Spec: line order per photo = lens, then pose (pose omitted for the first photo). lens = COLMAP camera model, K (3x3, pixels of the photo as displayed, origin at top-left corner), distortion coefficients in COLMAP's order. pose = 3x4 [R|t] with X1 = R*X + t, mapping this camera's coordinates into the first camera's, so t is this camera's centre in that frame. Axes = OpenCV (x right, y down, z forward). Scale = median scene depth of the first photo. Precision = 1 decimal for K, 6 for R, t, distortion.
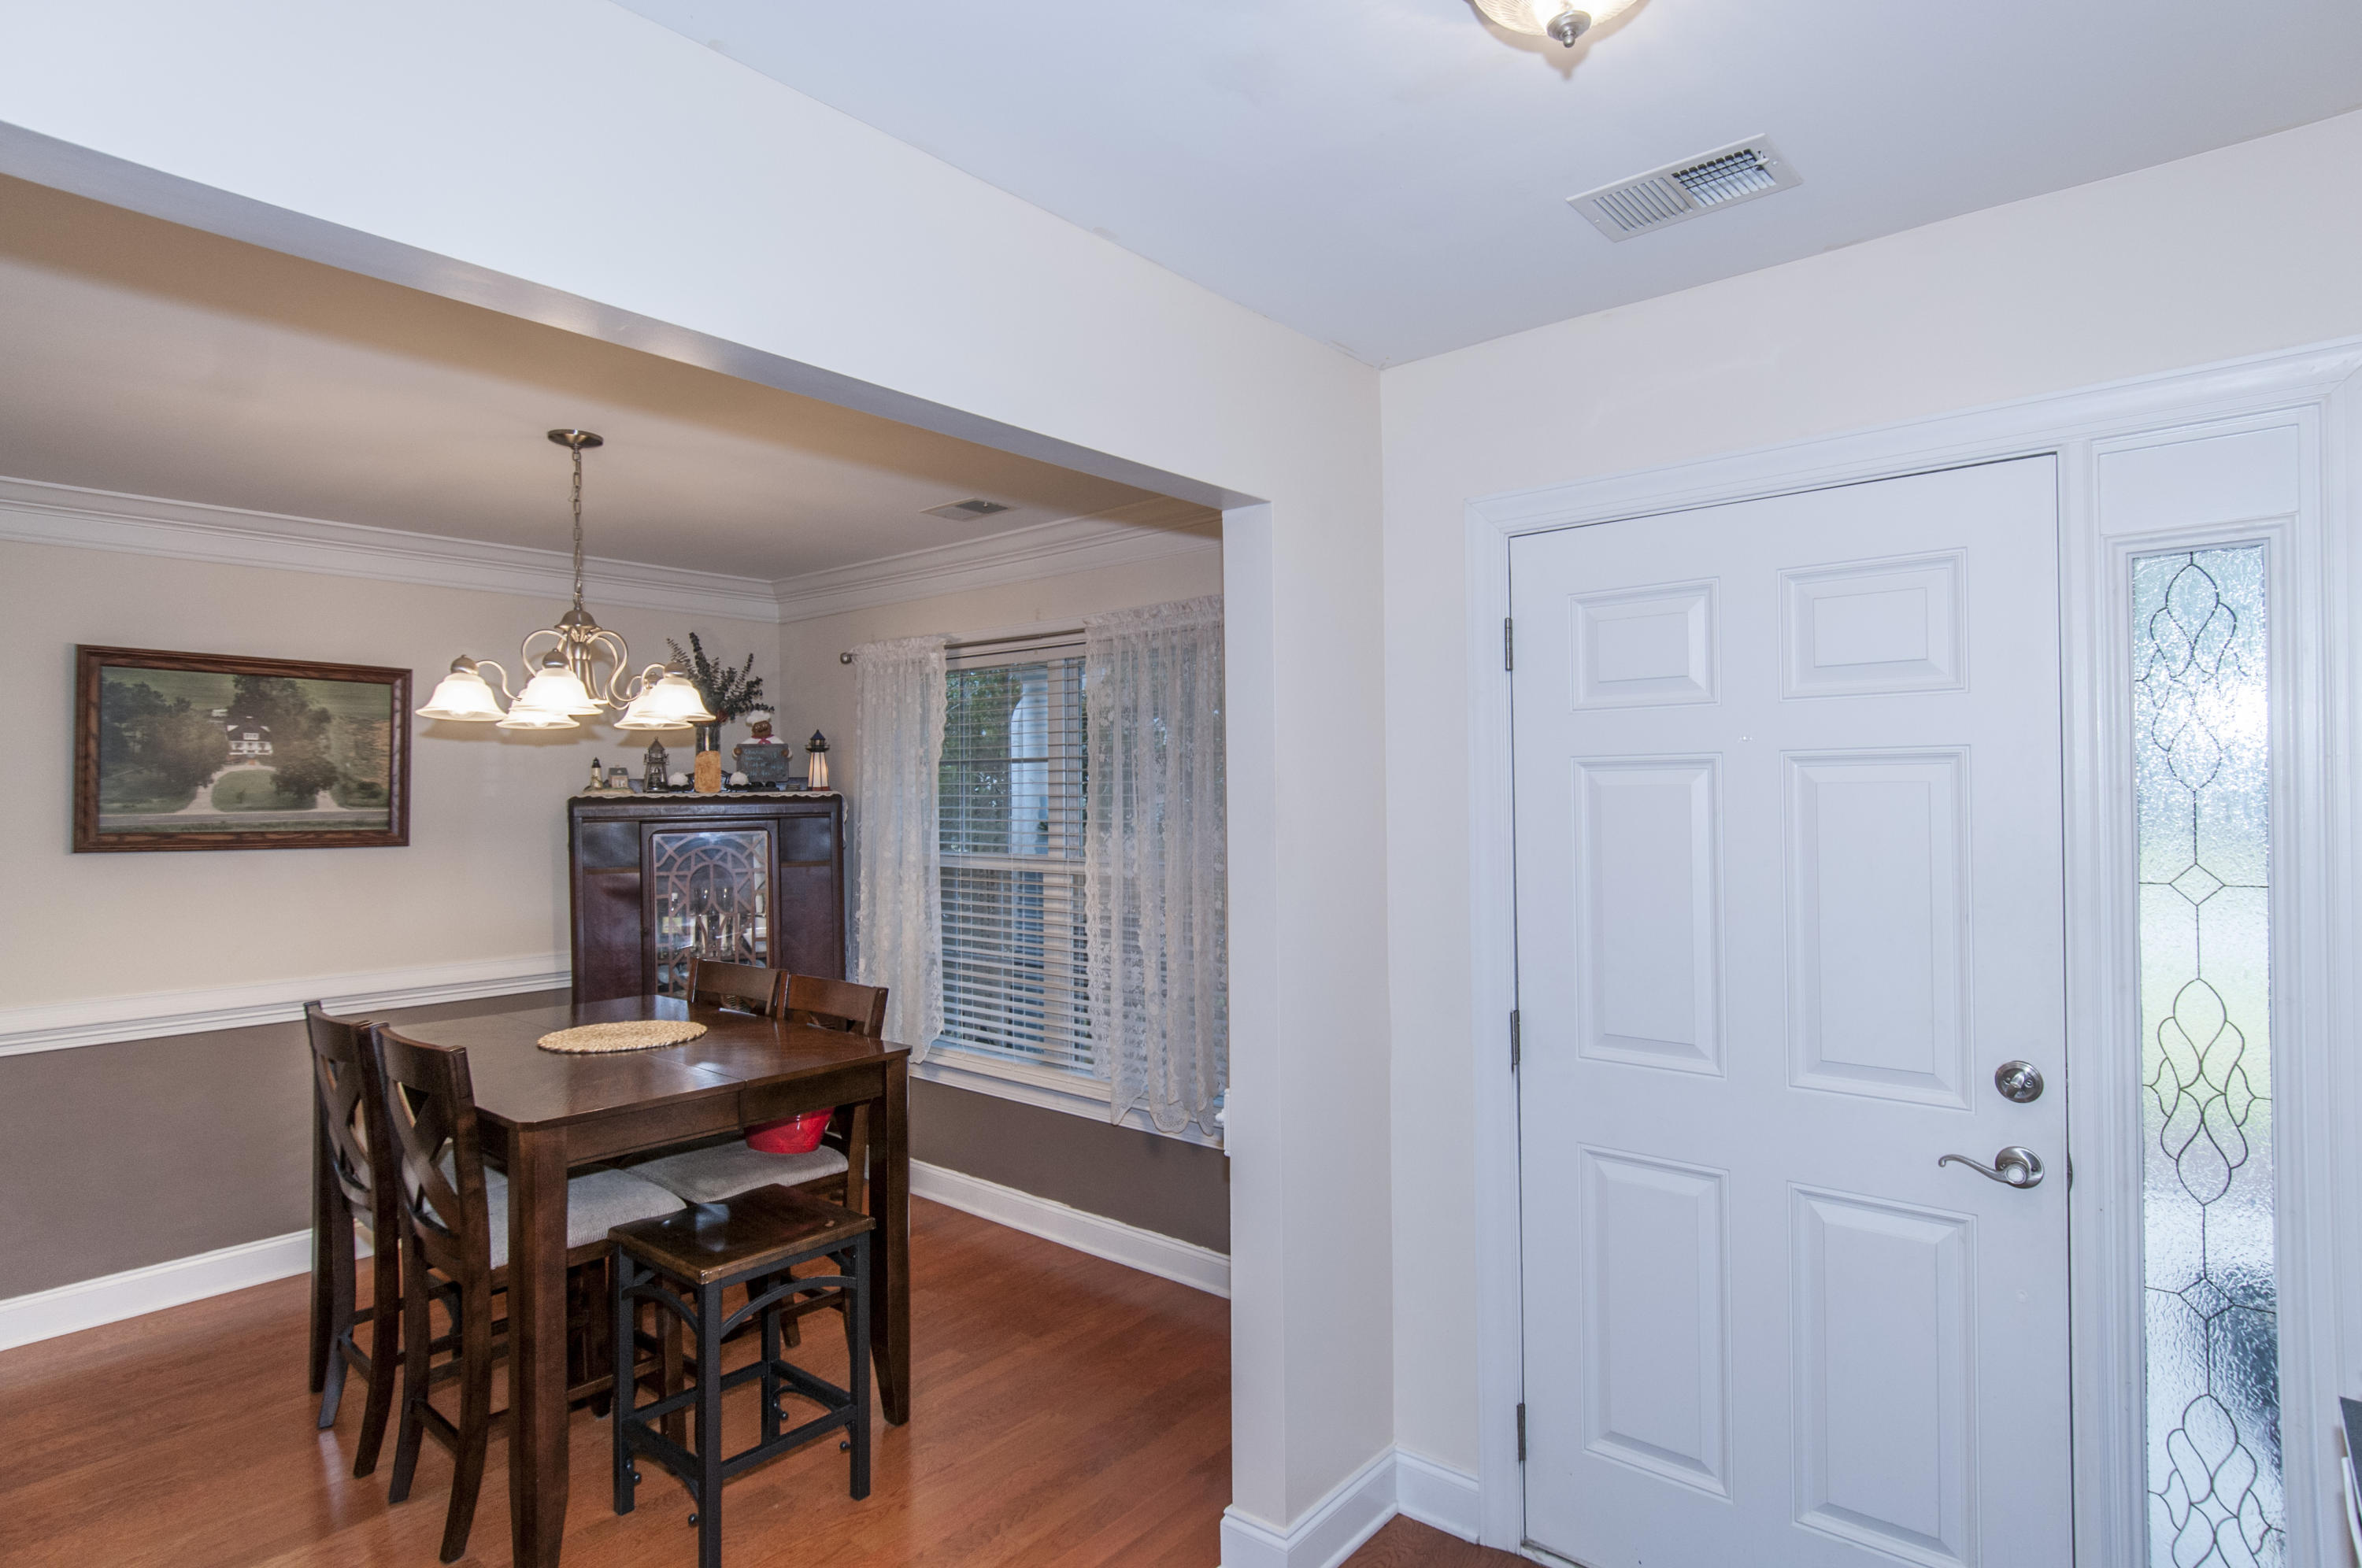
lens RADIAL K [[1245.3, 0, 1252.6], [0, 1245.3, 786.5], [0, 0, 1]] dist [-0.018649, 0.000378]
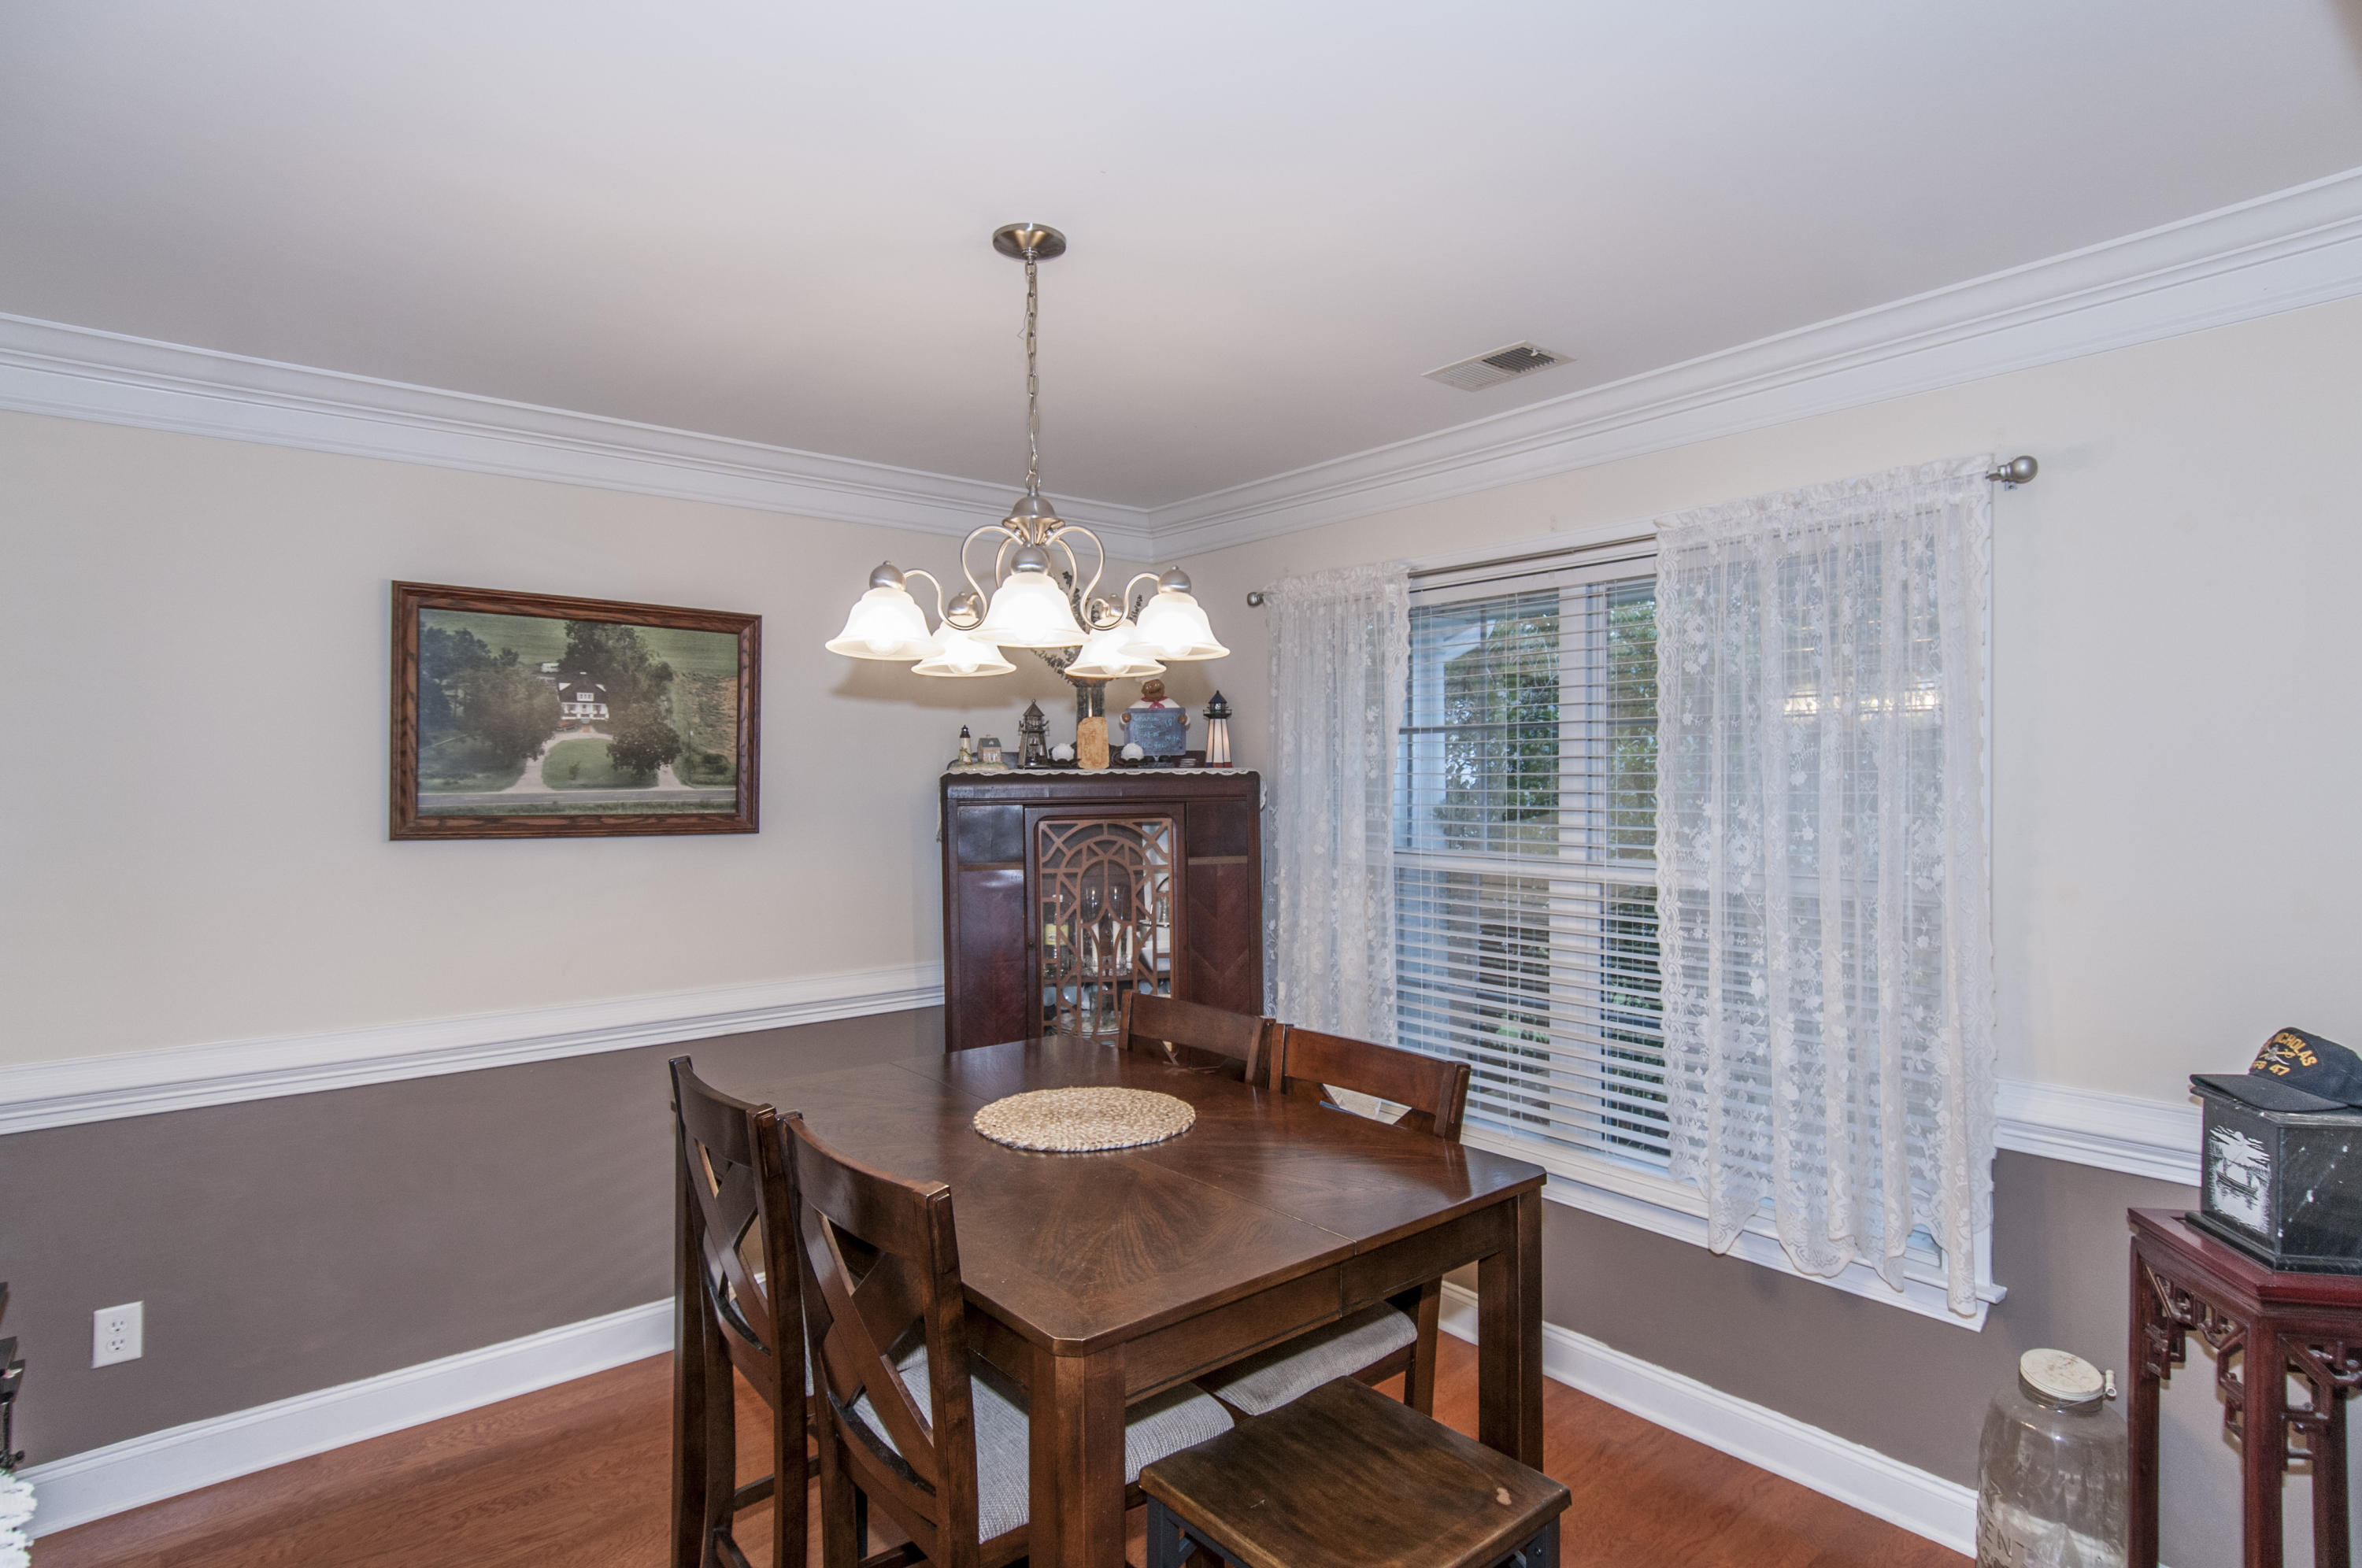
lens RADIAL K [[1229.1, 0, 1210.6], [0, 1229.1, 788.7], [0, 0, 1]] dist [0.002616, -0.000804]
pose [[0.981905, 0.005336, -0.189300, -0.243684], [-0.002330, 0.999868, 0.016102, 0.005234], [0.189361, -0.015369, 0.981787, 0.268574]]
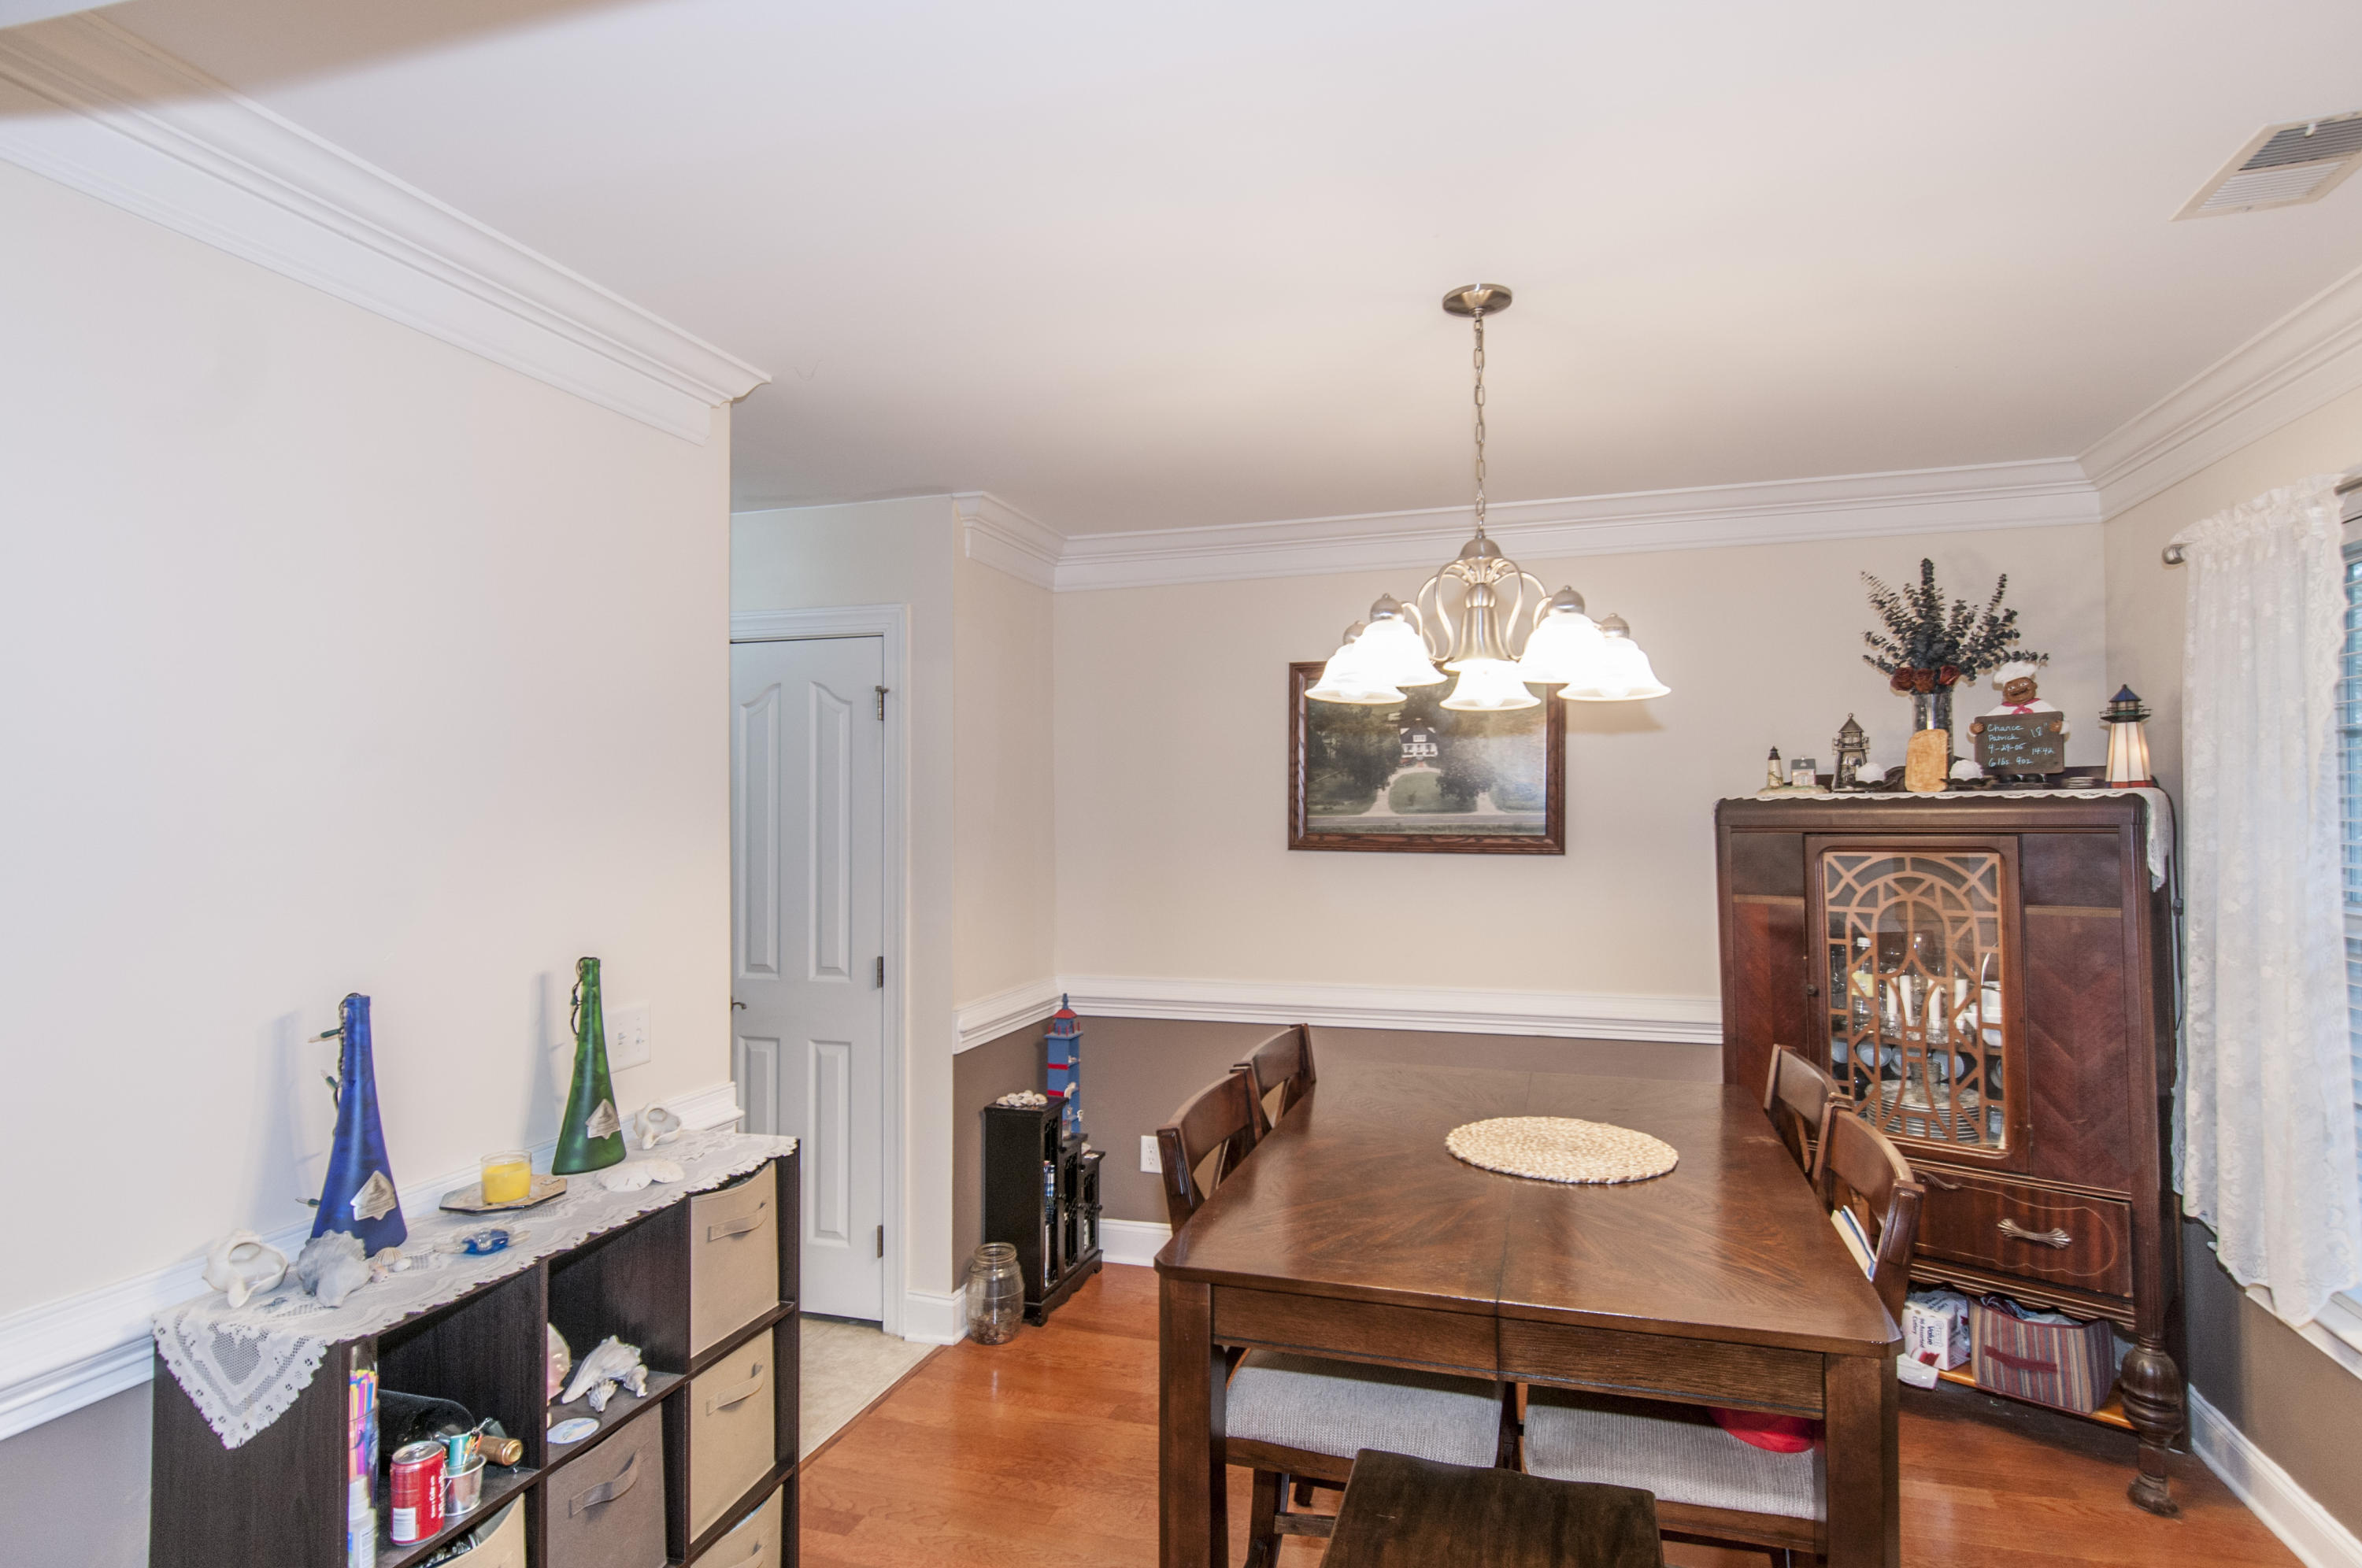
lens RADIAL K [[1245.3, 0, 1190.4], [0, 1245.3, 792.0], [0, 0, 1]] dist [0.000143, -0.000726]
pose [[0.359202, -0.005623, -0.933243, 0.049996], [0.009929, 0.999948, -0.002203, 0.002700], [0.933207, -0.008475, 0.359239, 0.442866]]
